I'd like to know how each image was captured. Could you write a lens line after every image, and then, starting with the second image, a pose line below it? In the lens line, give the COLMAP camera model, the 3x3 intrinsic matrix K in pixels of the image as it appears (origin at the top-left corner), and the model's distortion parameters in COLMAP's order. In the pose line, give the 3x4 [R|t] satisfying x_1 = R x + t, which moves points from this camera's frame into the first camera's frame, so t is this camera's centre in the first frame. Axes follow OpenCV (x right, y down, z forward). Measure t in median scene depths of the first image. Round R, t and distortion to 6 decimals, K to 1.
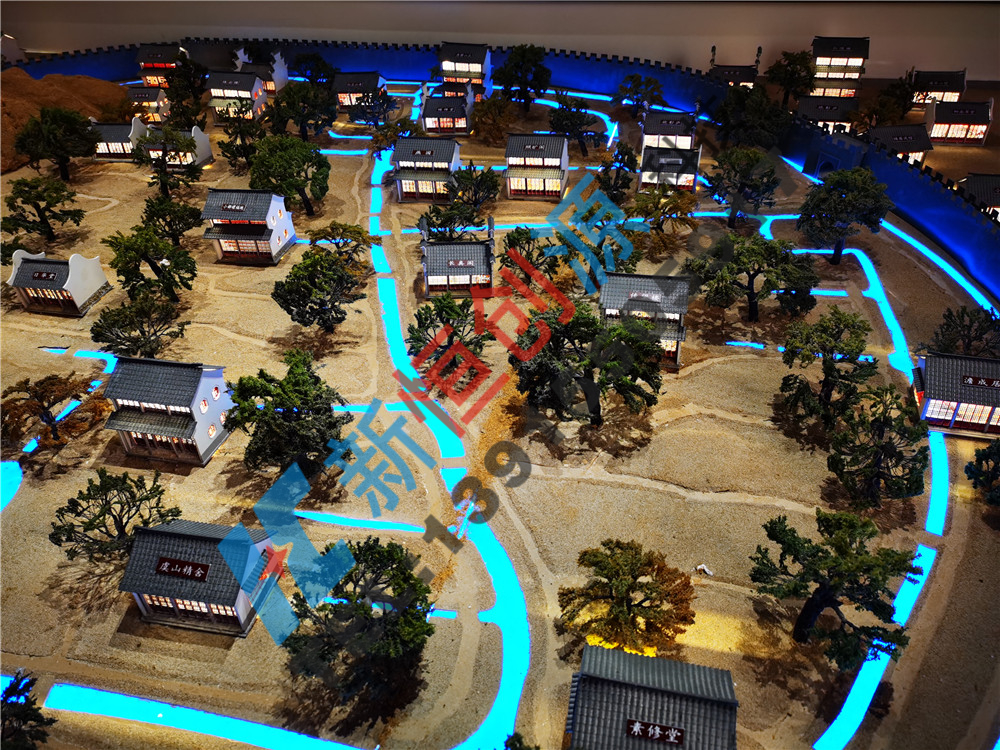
lens RADIAL K [[765.0, 0, 500.0], [0, 765.0, 375.0], [0, 0, 1]] dist [0.070247, -0.082656]
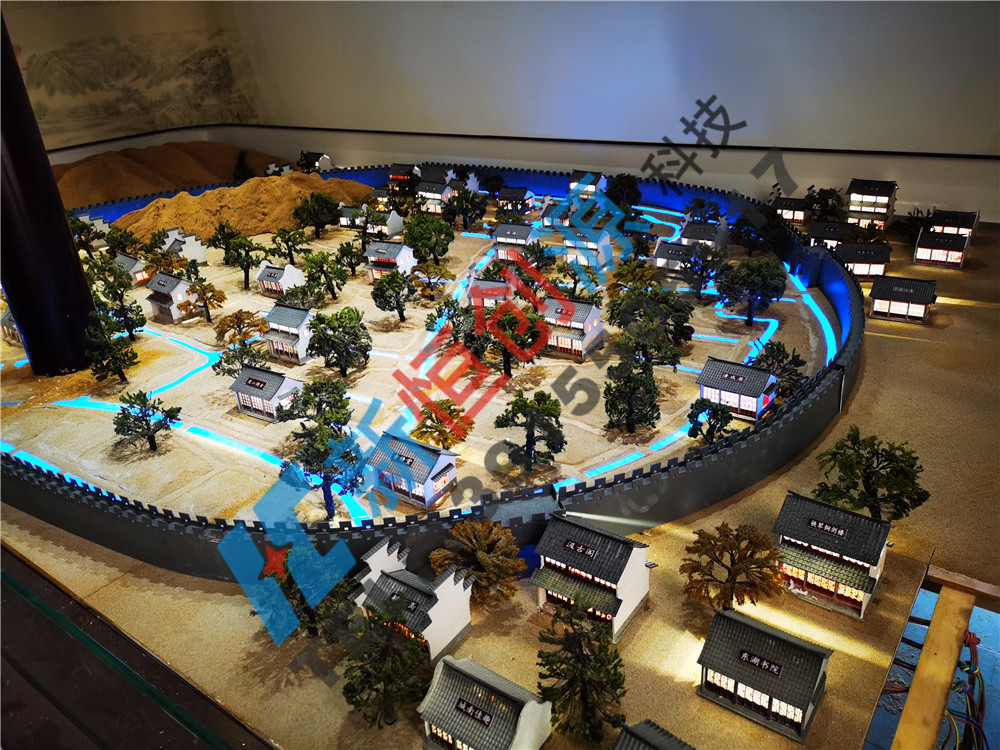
lens RADIAL K [[765.0, 0, 500.0], [0, 765.0, 375.0], [0, 0, 1]] dist [0.070247, -0.082656]
pose [[0.924829, 0.143165, -0.352413, 0.668015], [-0.200773, 0.970626, -0.132574, 0.272962], [0.323081, 0.193363, 0.926407, -0.506967]]
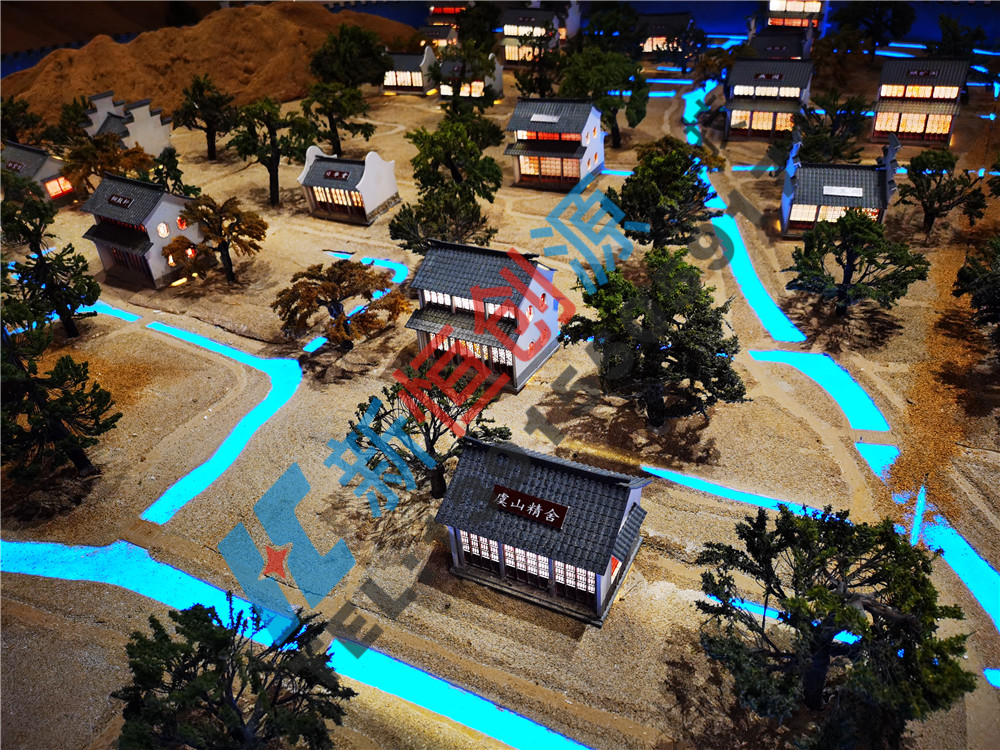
lens RADIAL K [[765.0, 0, 500.0], [0, 765.0, 375.0], [0, 0, 1]] dist [0.070247, -0.082656]
pose [[0.964336, 0.126945, -0.232254, -0.215069], [-0.135428, 0.990567, -0.020884, 0.113053], [0.227412, 0.051593, 0.972431, 0.245475]]
